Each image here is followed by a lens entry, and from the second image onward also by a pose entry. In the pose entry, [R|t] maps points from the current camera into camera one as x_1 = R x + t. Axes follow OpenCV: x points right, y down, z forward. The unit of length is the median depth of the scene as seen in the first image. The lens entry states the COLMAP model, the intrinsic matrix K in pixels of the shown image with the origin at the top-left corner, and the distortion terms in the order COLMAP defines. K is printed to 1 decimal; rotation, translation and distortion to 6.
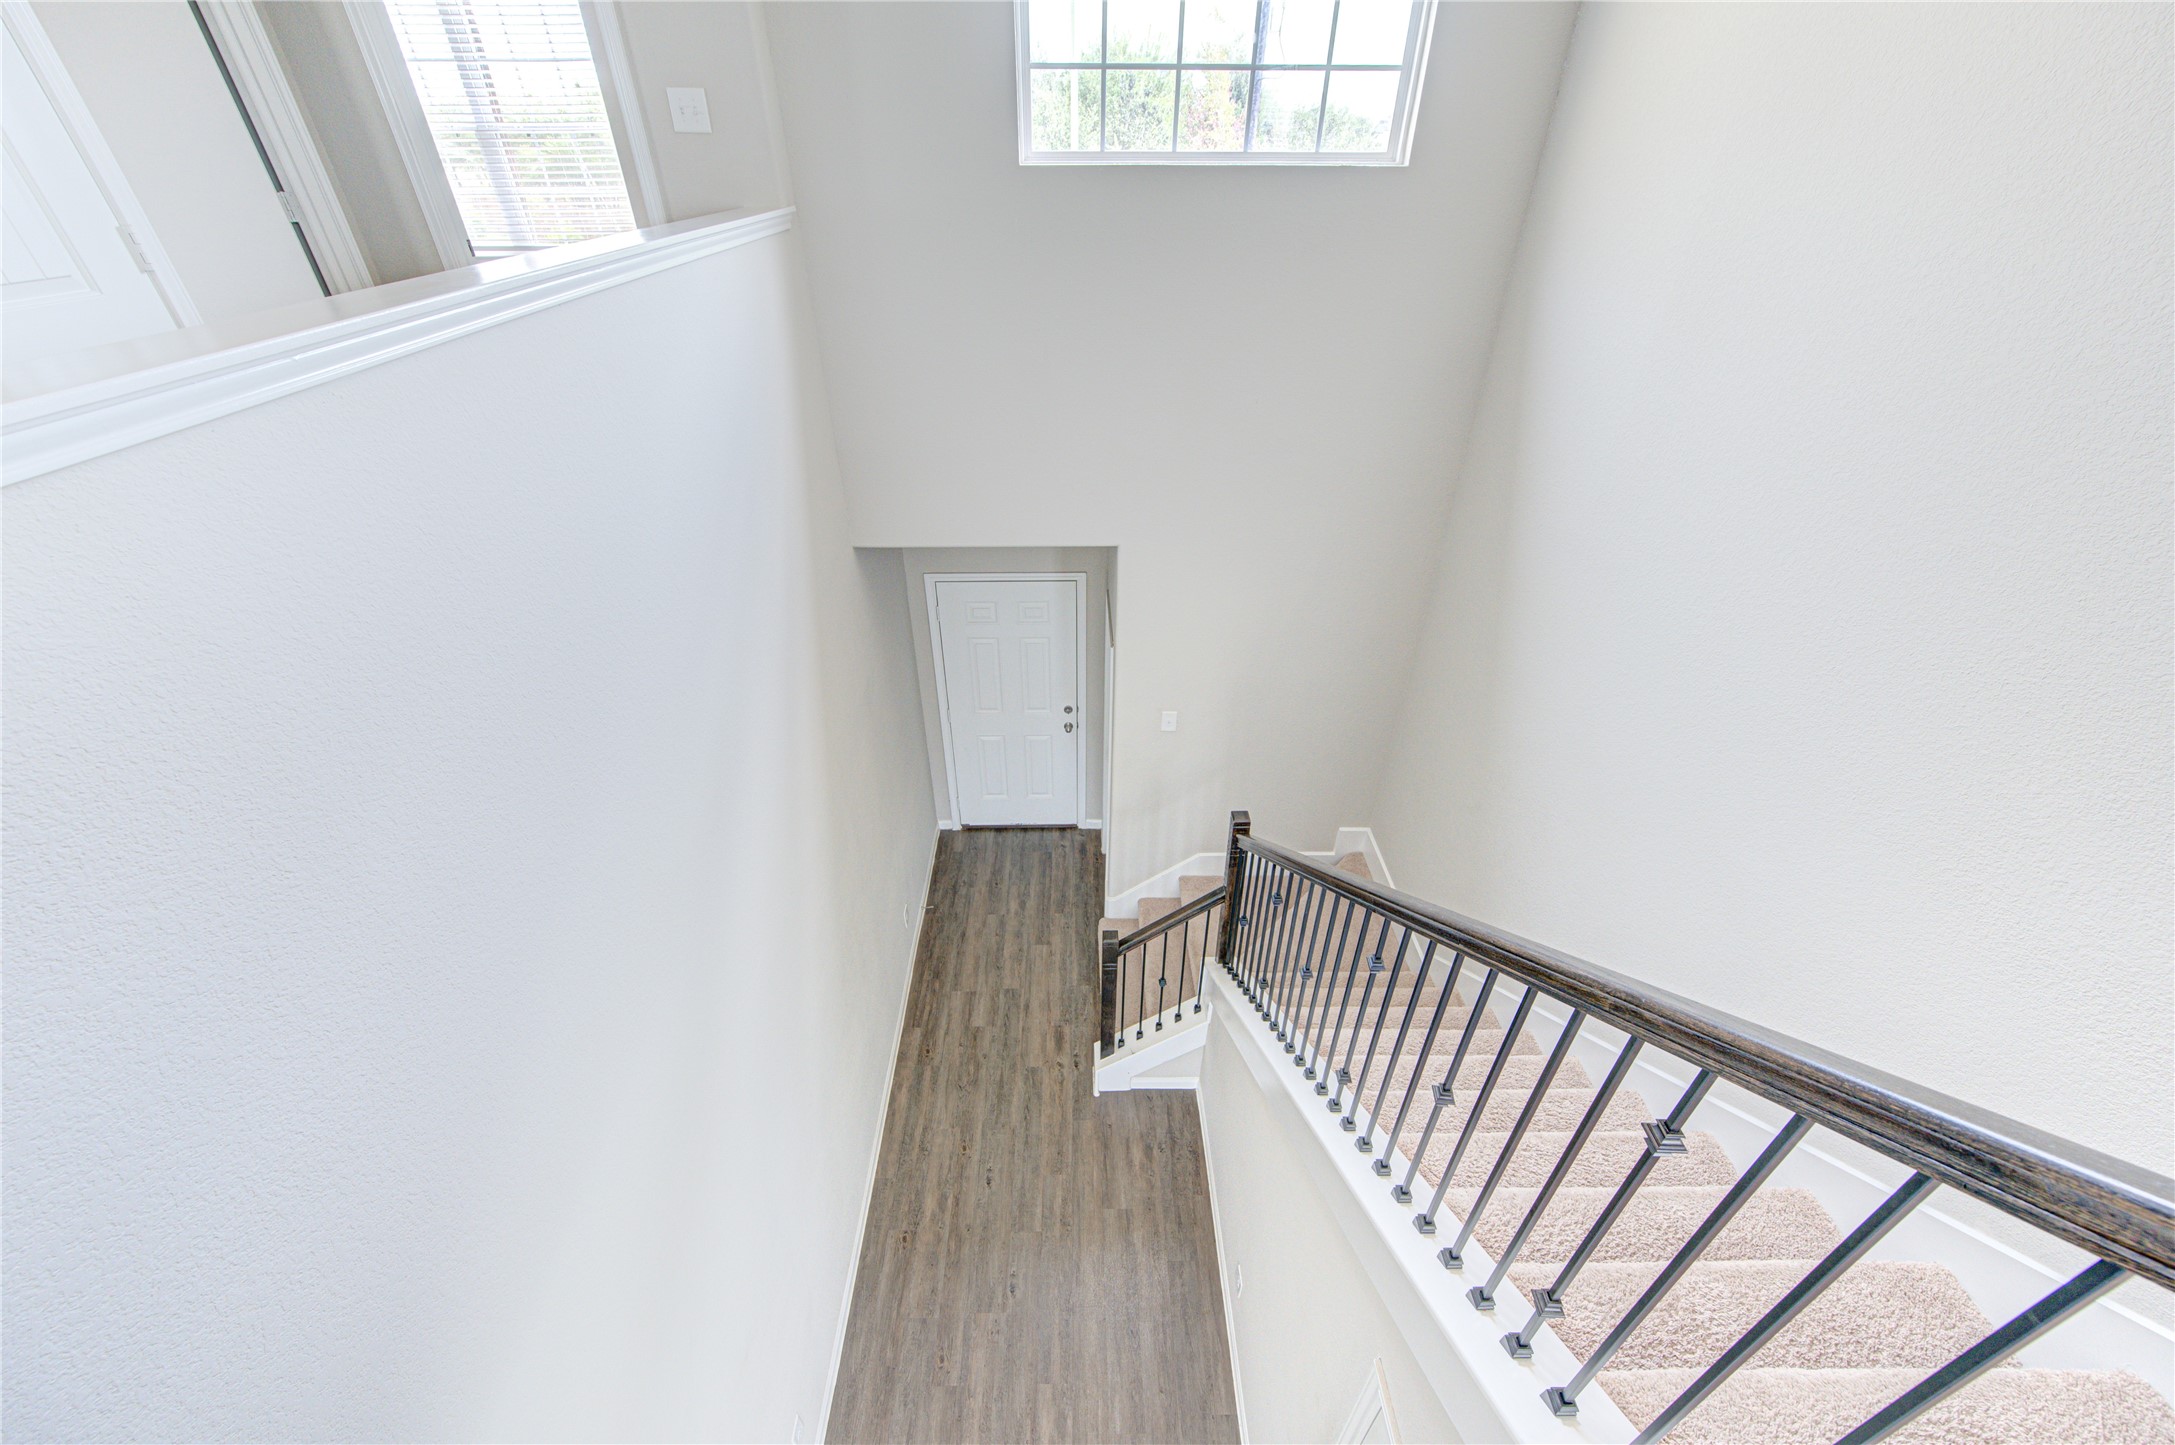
lens RADIAL K [[857.6, 0, 1083.5], [0, 857.6, 733.8], [0, 0, 1]] dist [0.001026, 0.001601]
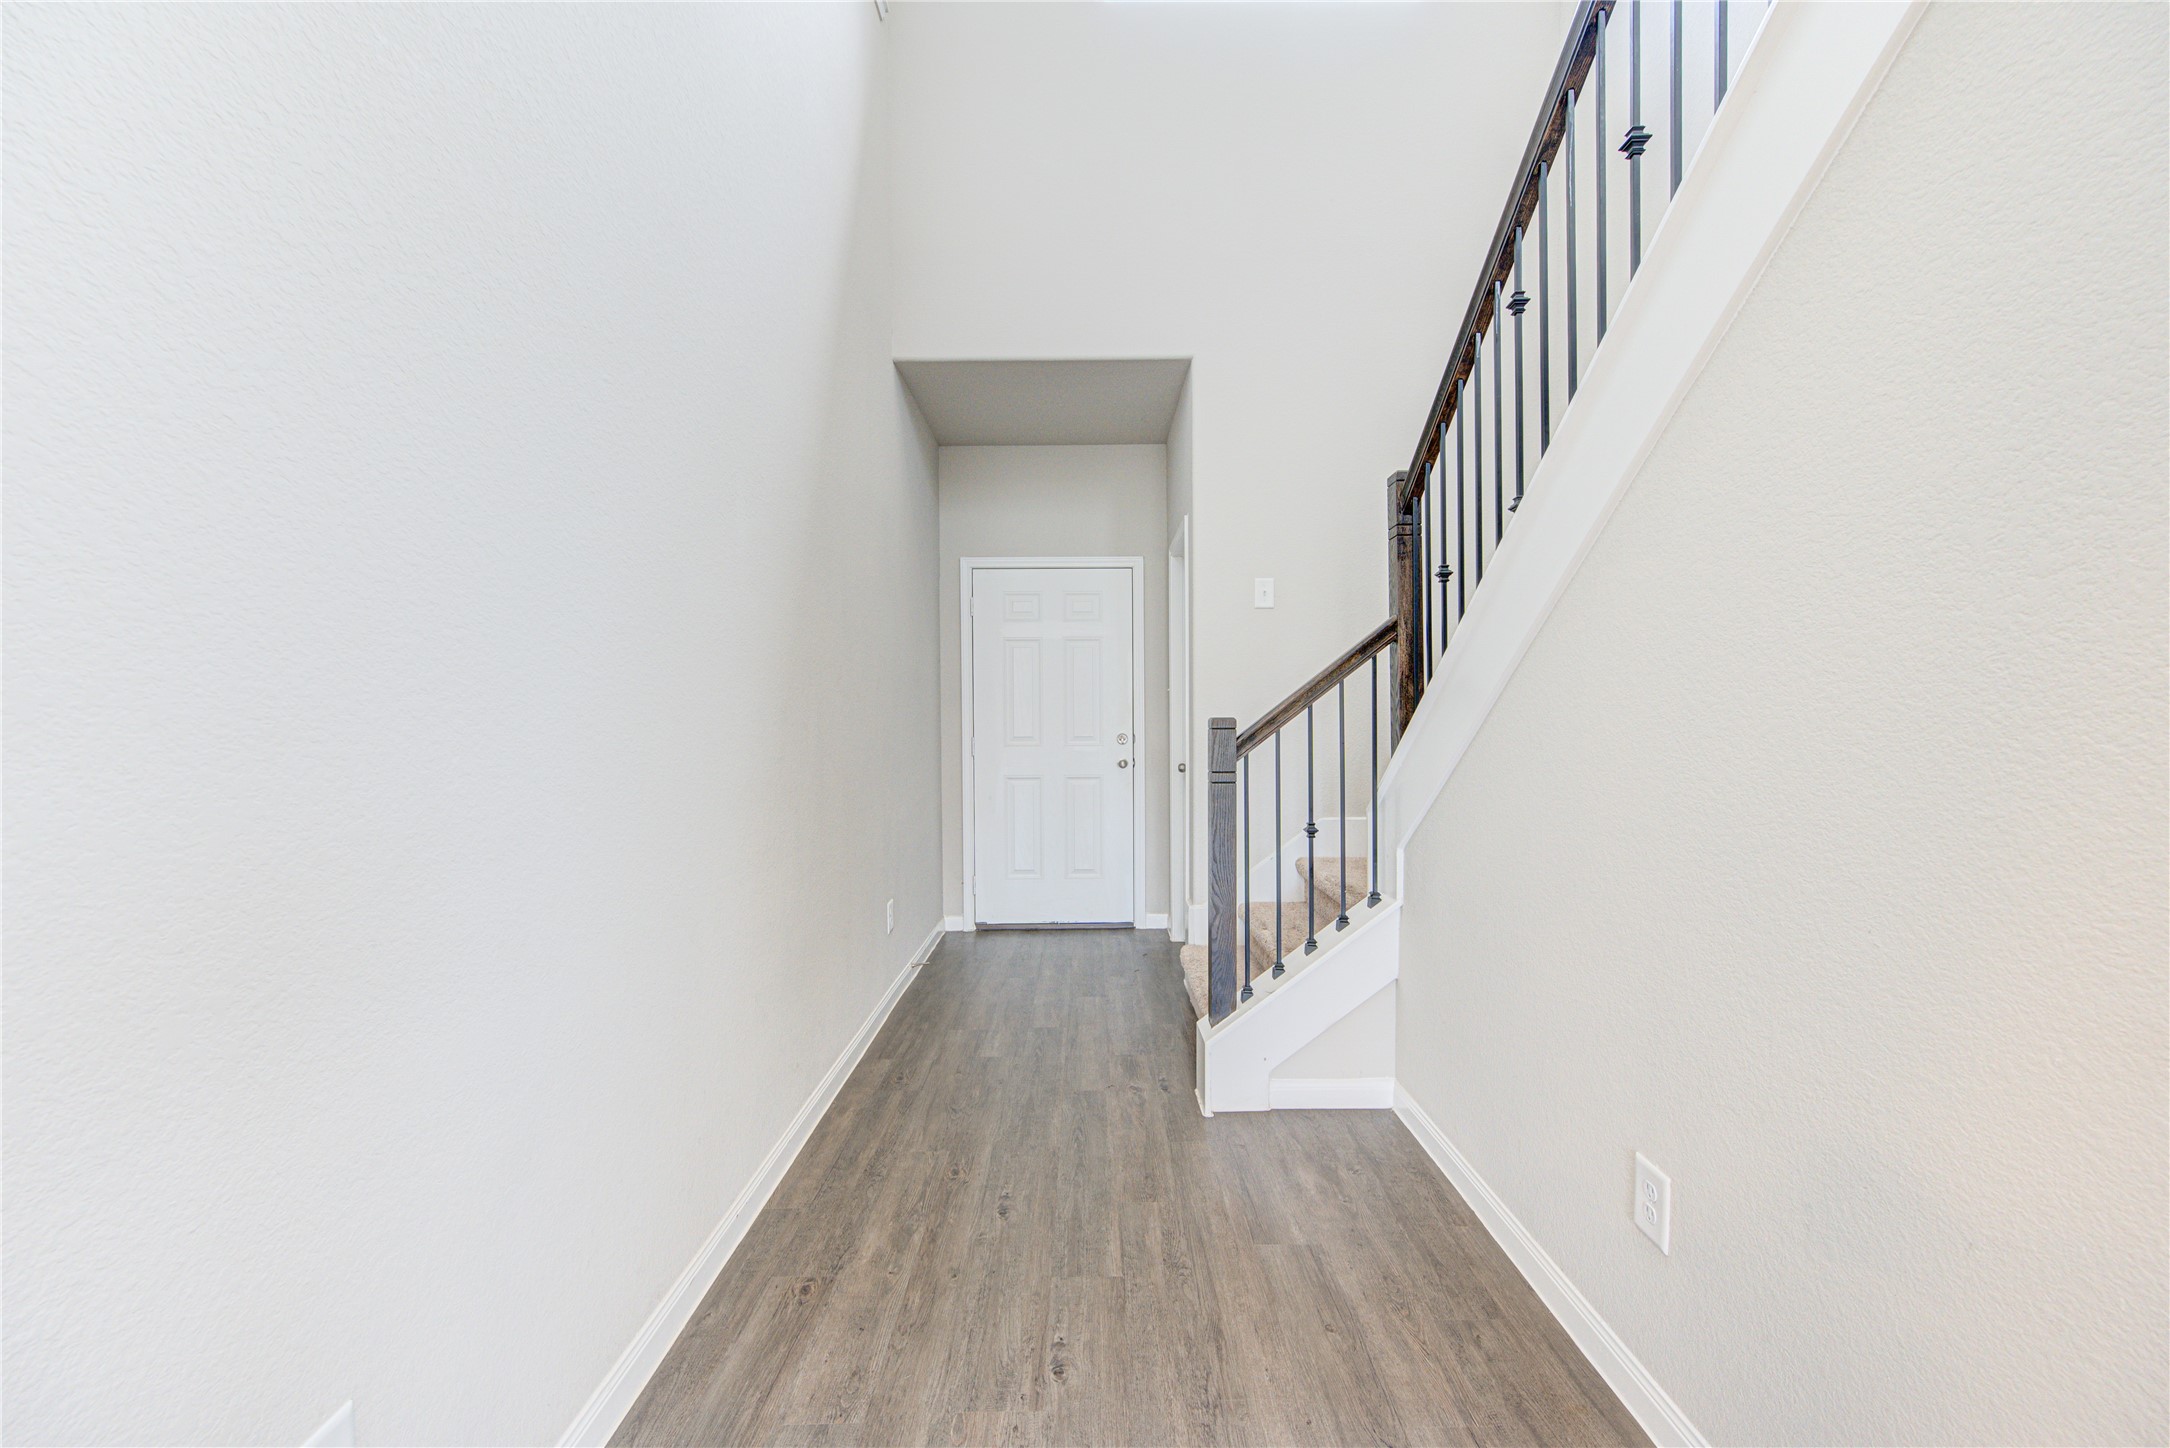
lens RADIAL K [[852.6, 0, 1093.4], [0, 852.6, 723.6], [0, 0, 1]] dist [0.005910, -0.000704]
pose [[0.999967, -0.006662, -0.004671, -0.054138], [0.002927, 0.830234, -0.557408, 0.533217], [0.007592, 0.557376, 0.830226, 0.438657]]
